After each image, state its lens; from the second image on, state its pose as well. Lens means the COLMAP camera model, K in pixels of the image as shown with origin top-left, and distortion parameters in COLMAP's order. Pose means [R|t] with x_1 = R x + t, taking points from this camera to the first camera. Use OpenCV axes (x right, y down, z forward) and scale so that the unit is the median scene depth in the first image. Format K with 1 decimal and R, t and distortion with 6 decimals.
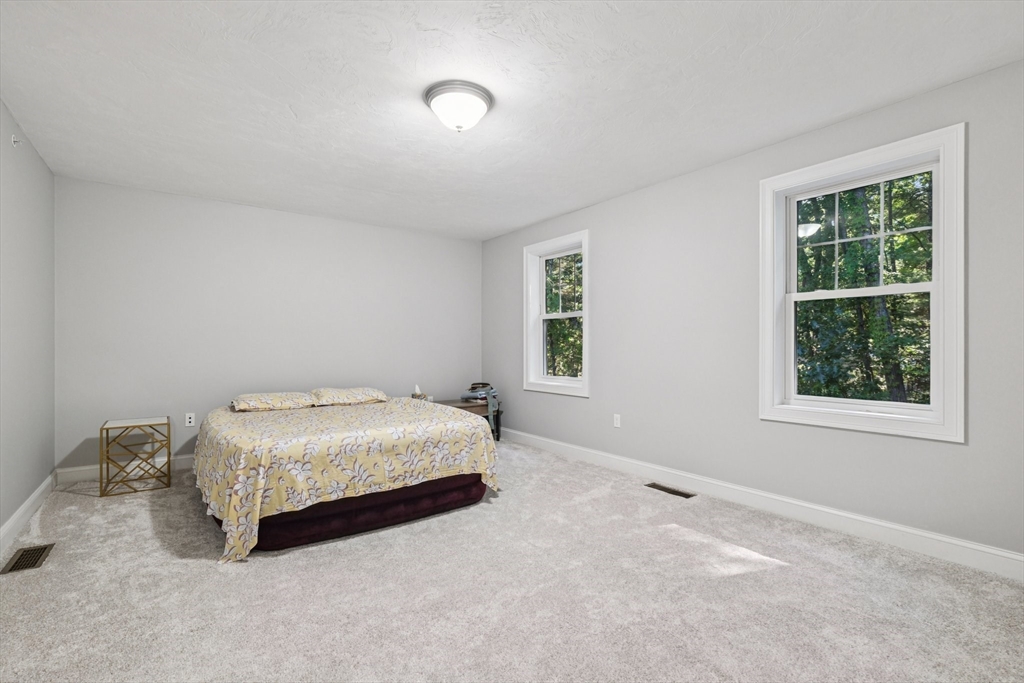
lens RADIAL K [[469.1, 0, 517.4], [0, 469.1, 343.6], [0, 0, 1]] dist [-0.000098, -0.000333]
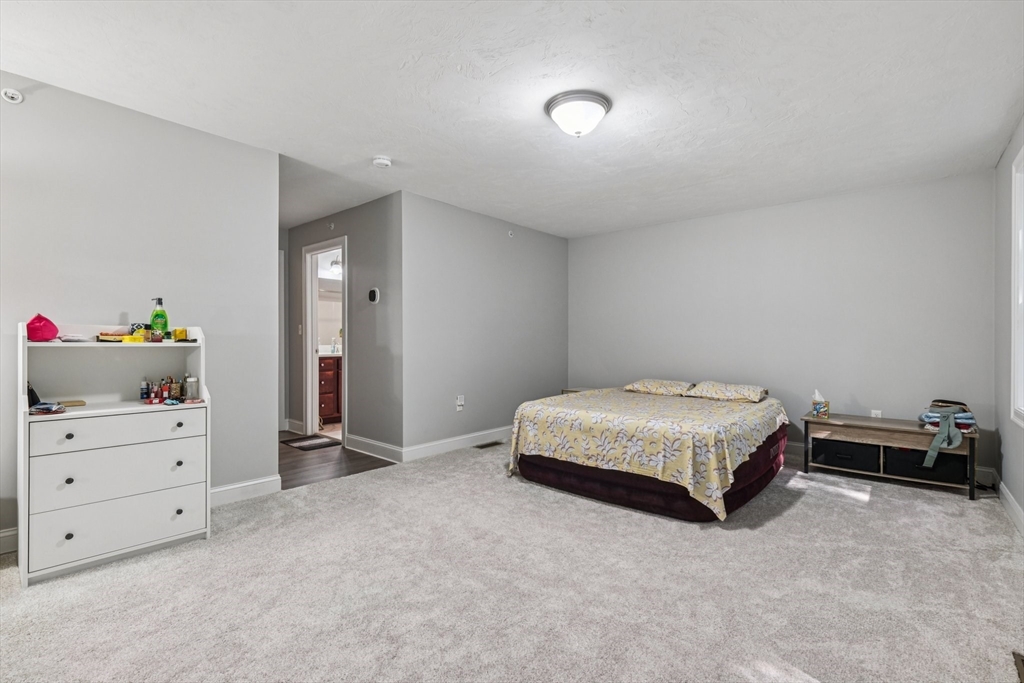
lens RADIAL K [[469.1, 0, 516.5], [0, 469.1, 339.9], [0, 0, 1]] dist [-0.000098, -0.000333]
pose [[0.208507, 0.000330, -0.978021, 0.785215], [0.000984, 0.999999, 0.000547, 0.004416], [0.978020, -0.001077, 0.208507, 0.574816]]
